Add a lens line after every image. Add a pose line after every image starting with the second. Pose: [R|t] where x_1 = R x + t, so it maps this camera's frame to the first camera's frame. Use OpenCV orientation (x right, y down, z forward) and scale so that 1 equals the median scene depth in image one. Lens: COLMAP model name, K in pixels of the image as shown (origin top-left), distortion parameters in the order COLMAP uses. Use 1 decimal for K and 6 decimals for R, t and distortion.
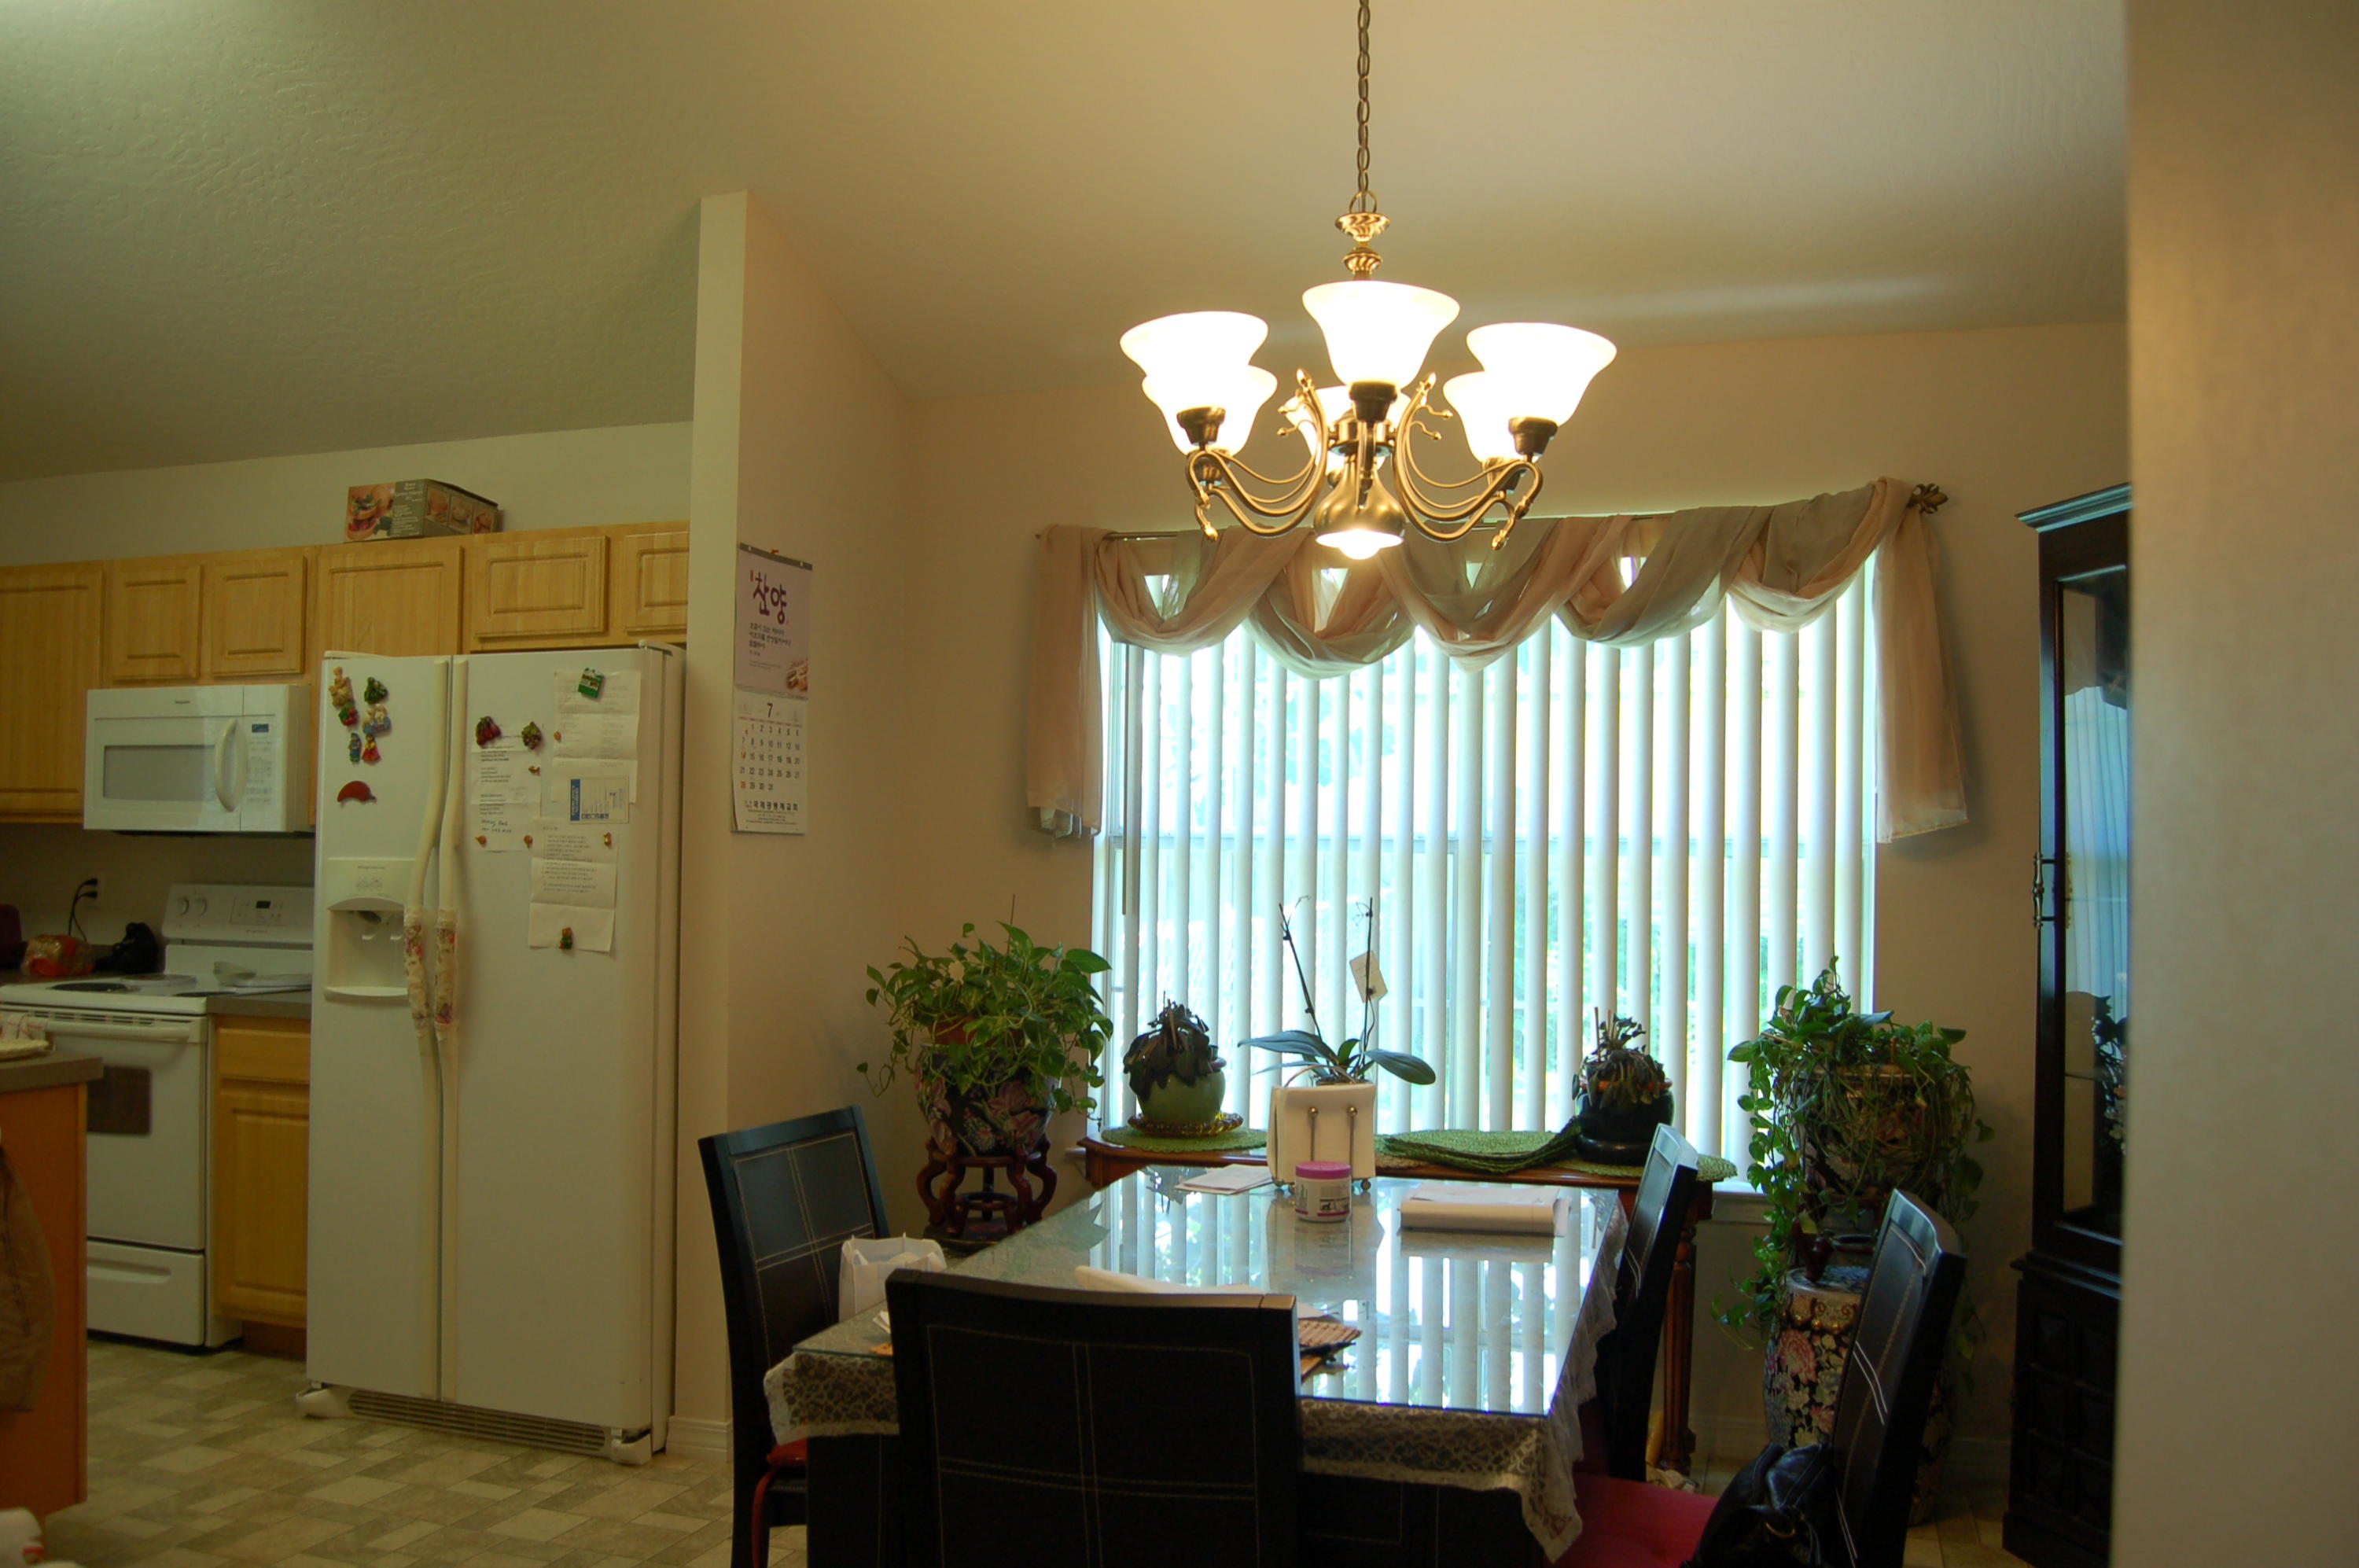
lens RADIAL K [[1848.0, 0, 1180.5], [0, 1848.0, 831.6], [0, 0, 1]] dist [-0.084083, 0.036188]
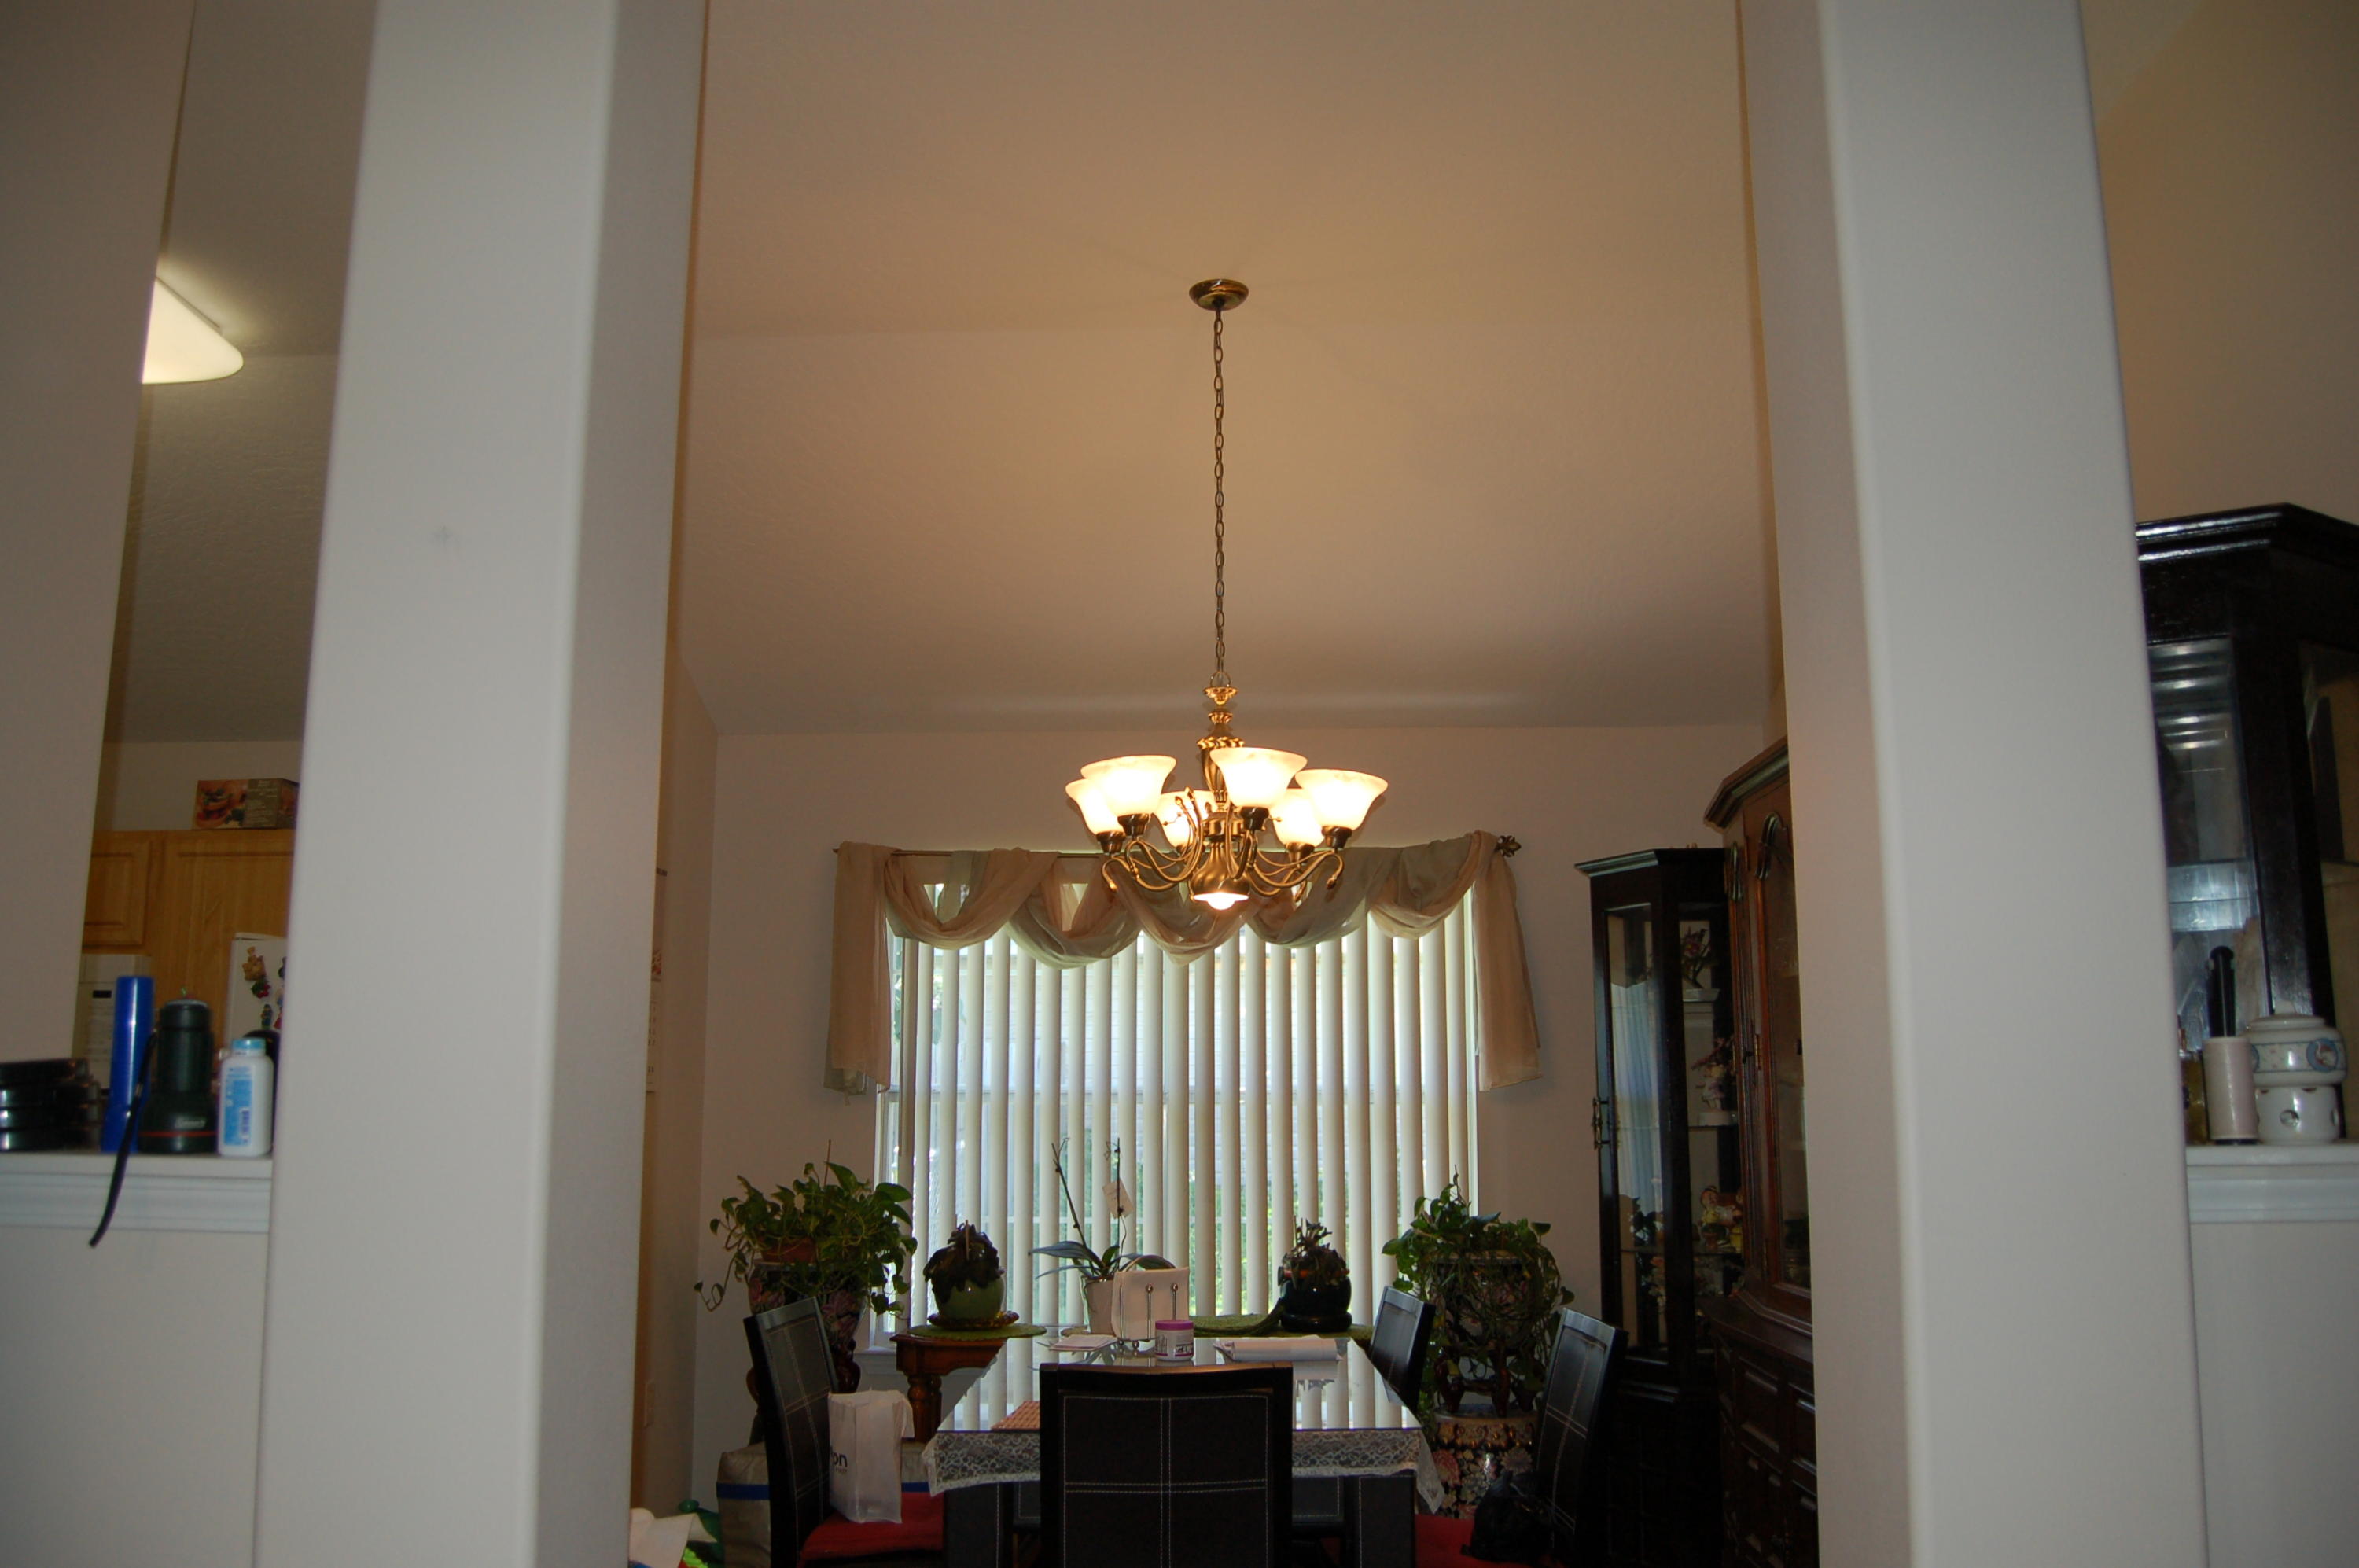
lens RADIAL K [[1848.0, 0, 1180.5], [0, 1848.0, 831.6], [0, 0, 1]] dist [-0.084083, 0.036188]
pose [[0.960071, 0.029885, 0.278157, -0.228466], [0.008091, 0.990896, -0.134387, -0.003571], [-0.279640, 0.131271, 0.951088, -0.289256]]
